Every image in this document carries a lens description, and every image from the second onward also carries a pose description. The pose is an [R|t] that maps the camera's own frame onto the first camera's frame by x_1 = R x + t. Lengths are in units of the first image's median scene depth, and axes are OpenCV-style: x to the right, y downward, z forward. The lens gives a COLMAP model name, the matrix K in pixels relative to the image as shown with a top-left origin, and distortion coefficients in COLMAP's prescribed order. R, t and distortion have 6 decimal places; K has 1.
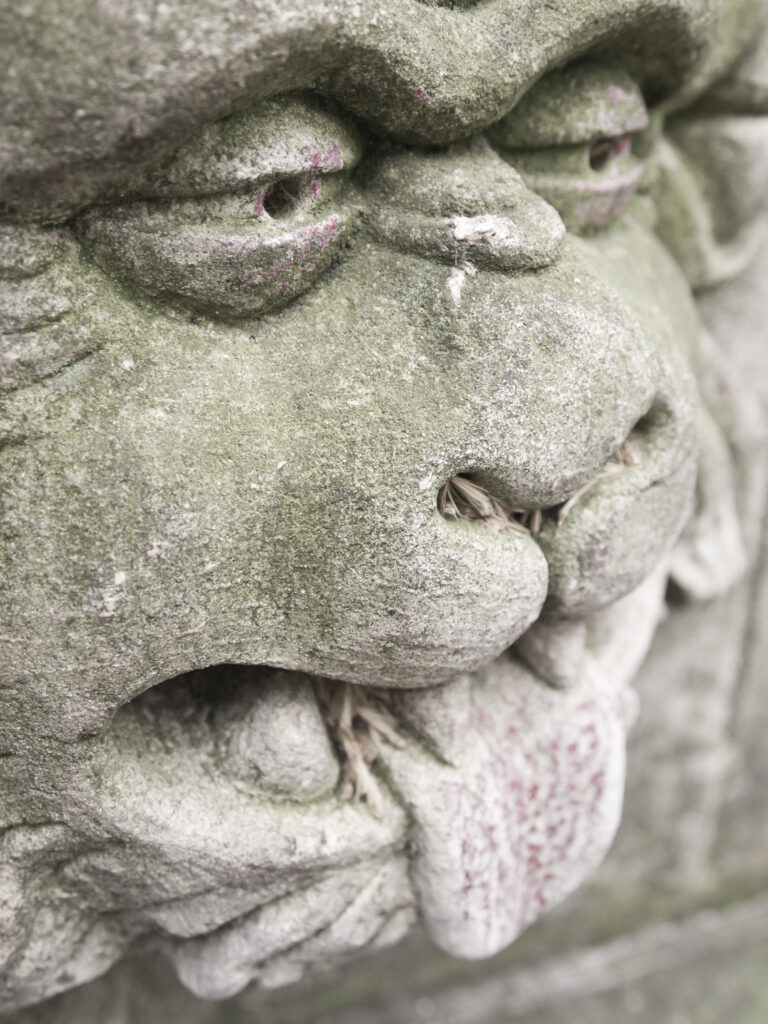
lens RADIAL K [[1210.0, 0, 383.7], [0, 1210.0, 513.8], [0, 0, 1]] dist [-0.002435, 0.000000]
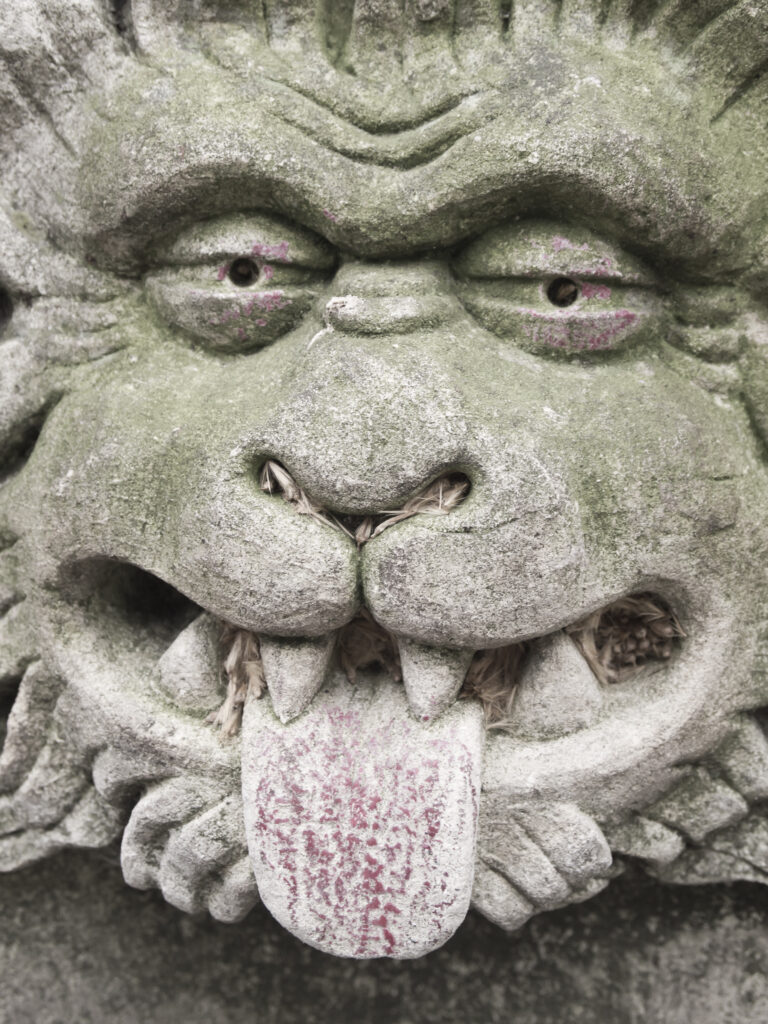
lens RADIAL K [[1850.8, 0, 384.3], [0, 1850.8, 511.4], [0, 0, 1]] dist [0.014432, 0.000000]
pose [[0.673861, 0.120326, -0.728995, 1.773115], [-0.354757, 0.918172, -0.176376, 0.365715], [0.648120, 0.377469, 0.661406, -0.326978]]
